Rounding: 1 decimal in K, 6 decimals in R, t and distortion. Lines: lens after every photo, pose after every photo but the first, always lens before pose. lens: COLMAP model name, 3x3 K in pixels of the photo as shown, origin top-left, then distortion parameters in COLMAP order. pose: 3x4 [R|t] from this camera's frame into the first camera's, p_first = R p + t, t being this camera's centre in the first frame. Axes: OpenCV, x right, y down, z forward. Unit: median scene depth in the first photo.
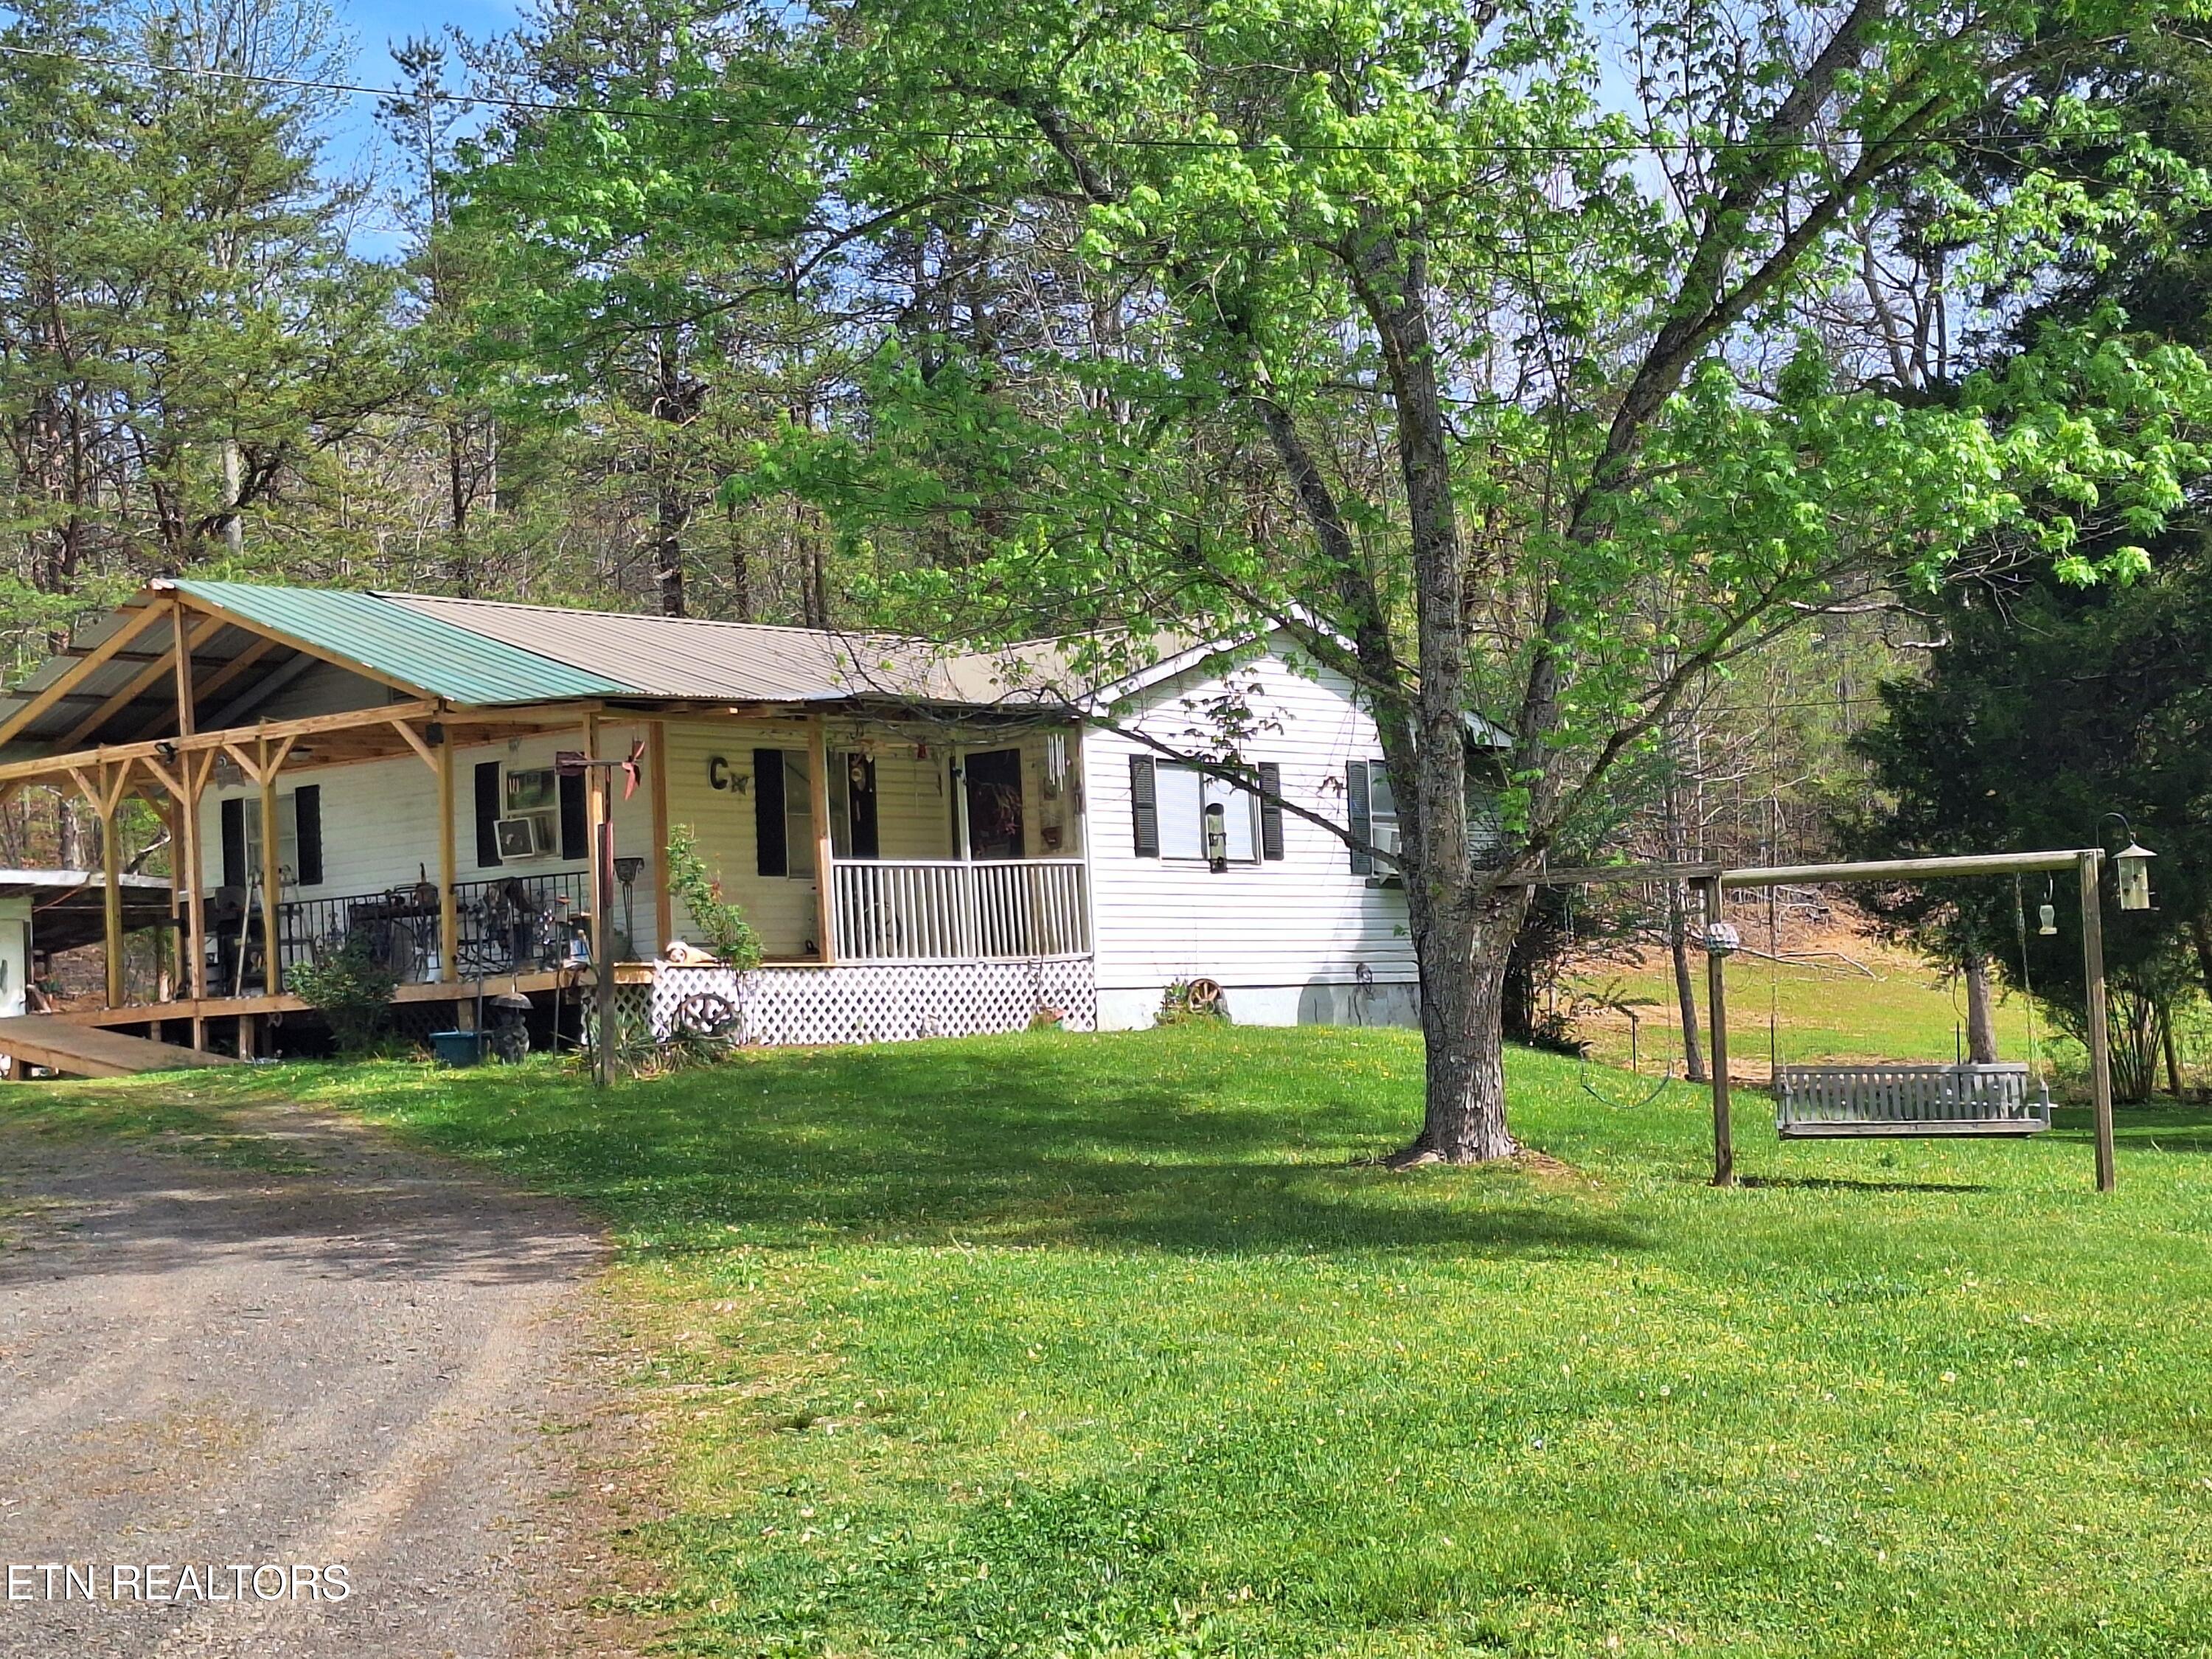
lens RADIAL K [[3750.9, 0, 1106.0], [0, 3750.9, 829.5], [0, 0, 1]] dist [0.197914, -0.006011]
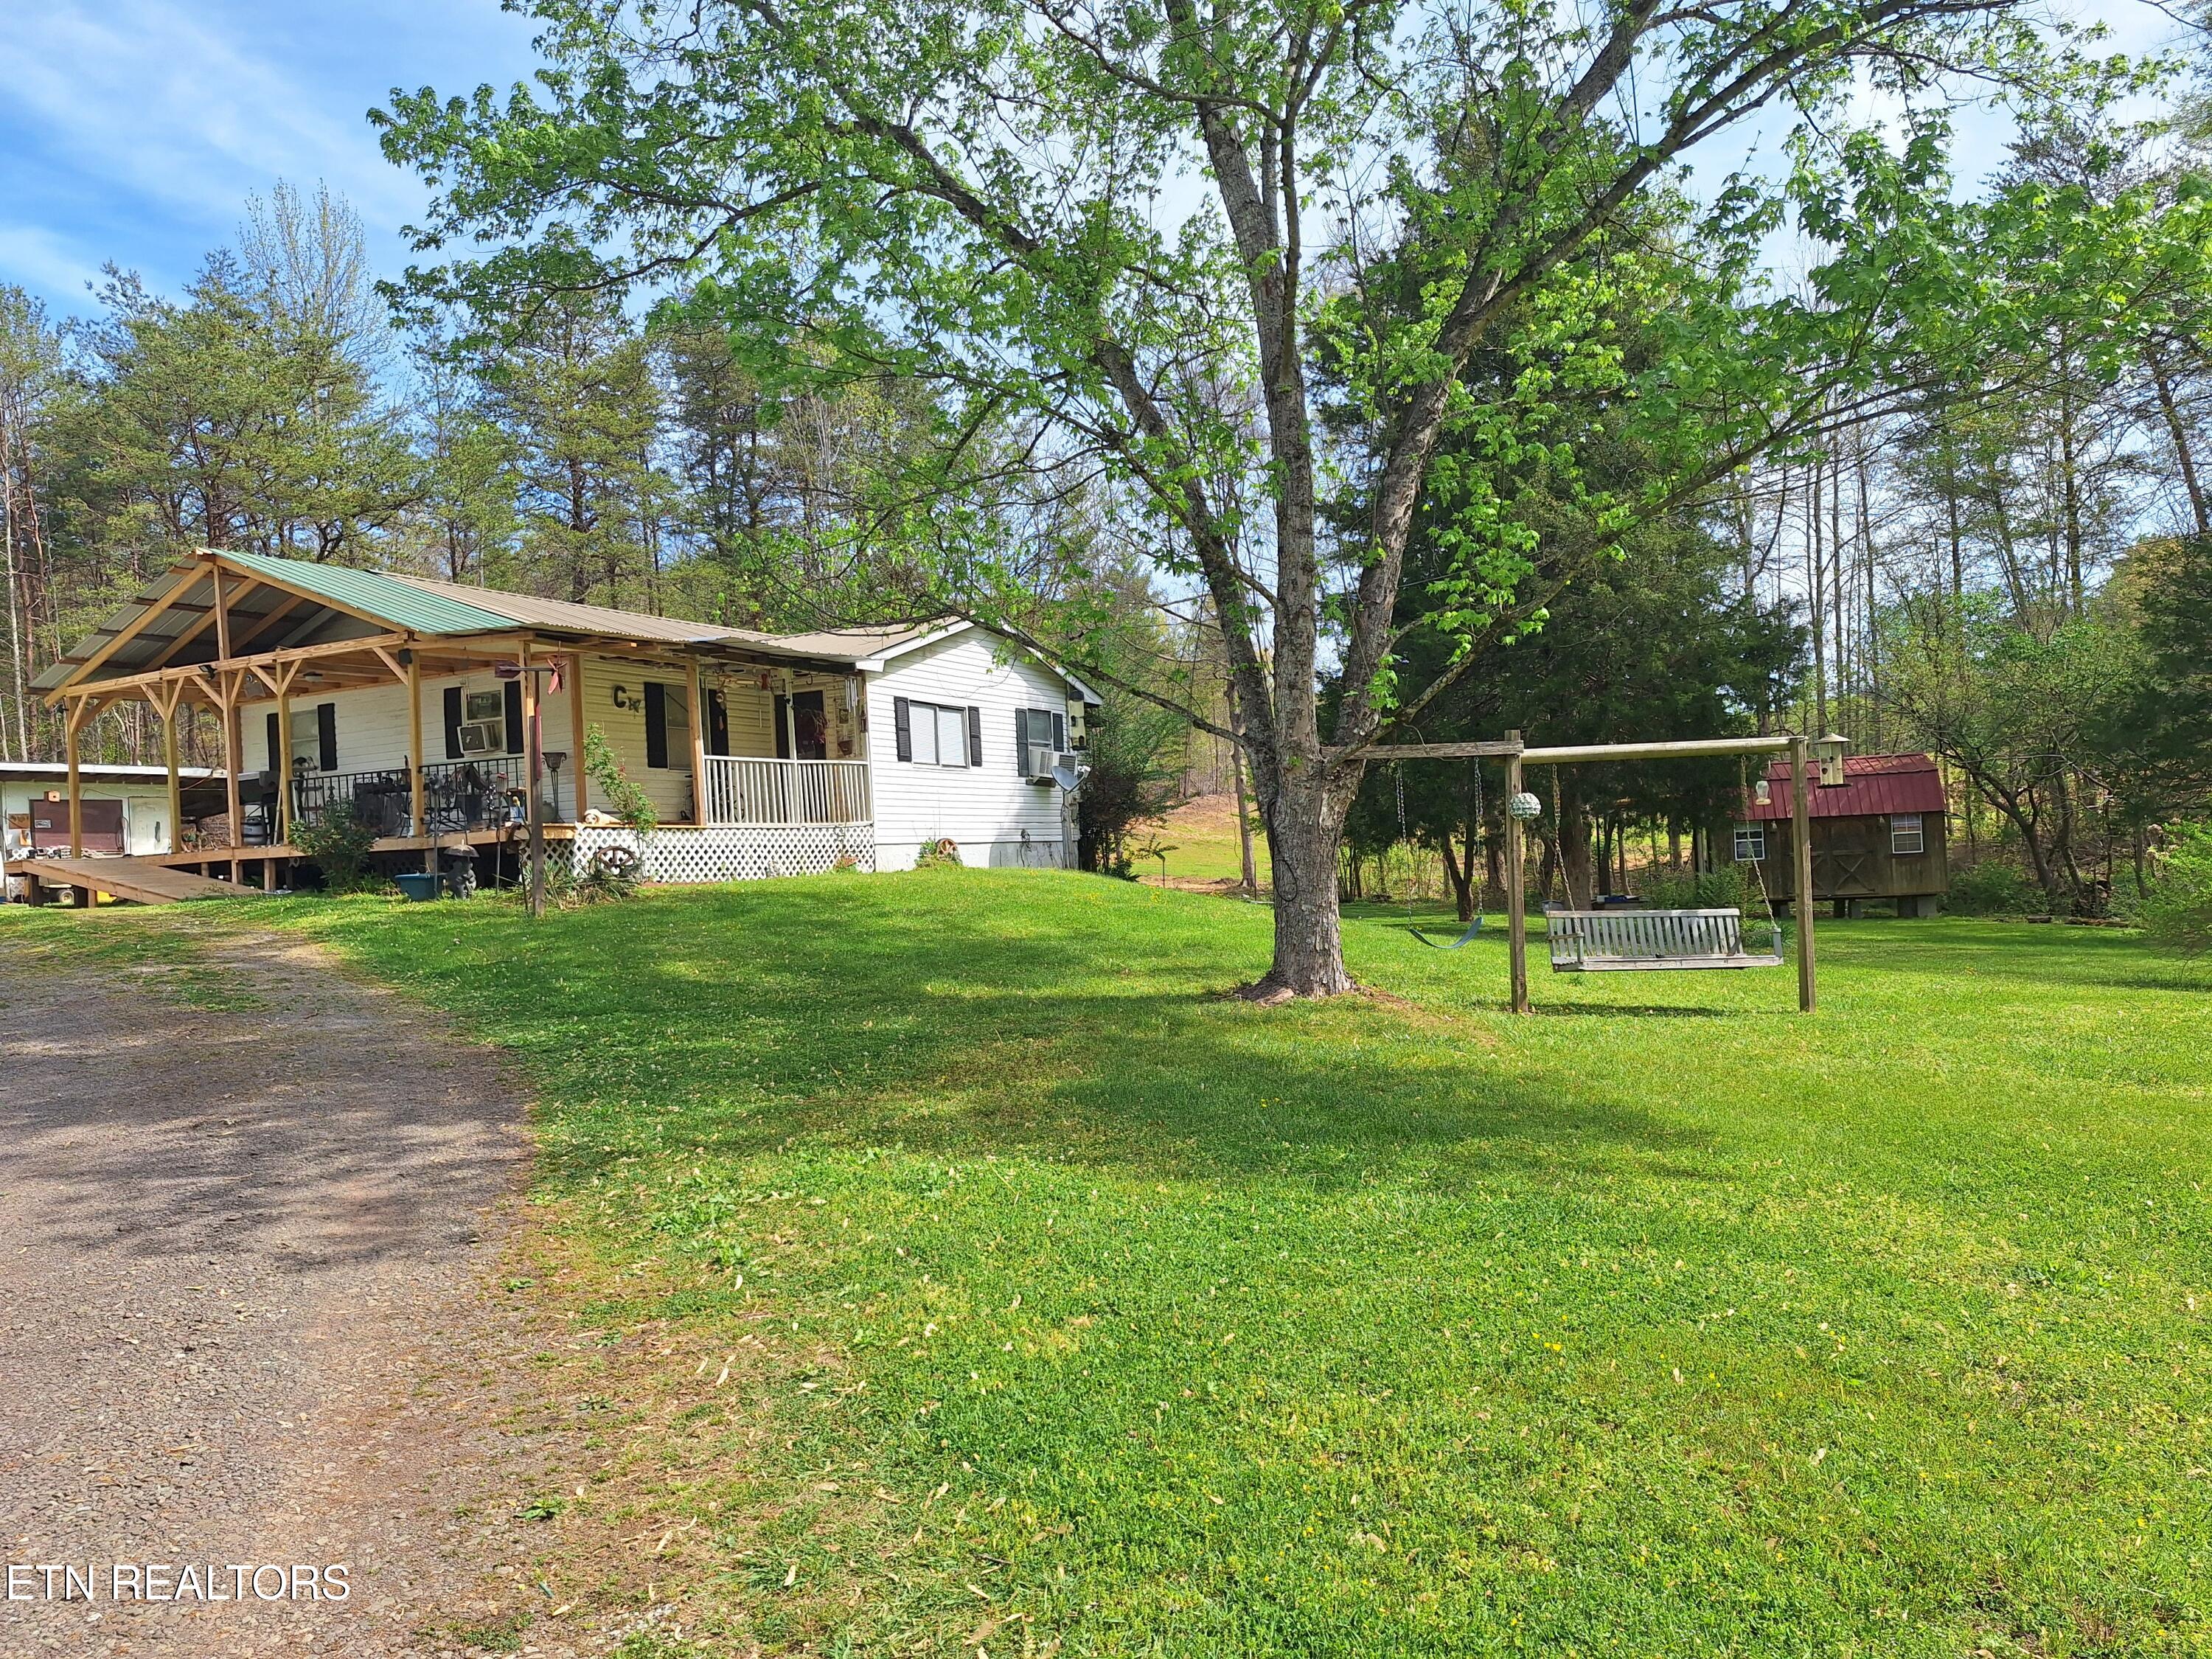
lens RADIAL K [[1535.1, 0, 1120.2], [0, 1535.1, 848.7], [0, 0, 1]] dist [0.098451, -0.137623]
pose [[0.975556, 0.004547, 0.219705, -0.045071], [-0.014605, 0.998917, 0.044174, 0.014886], [-0.219266, -0.046303, 0.974566, 0.362604]]
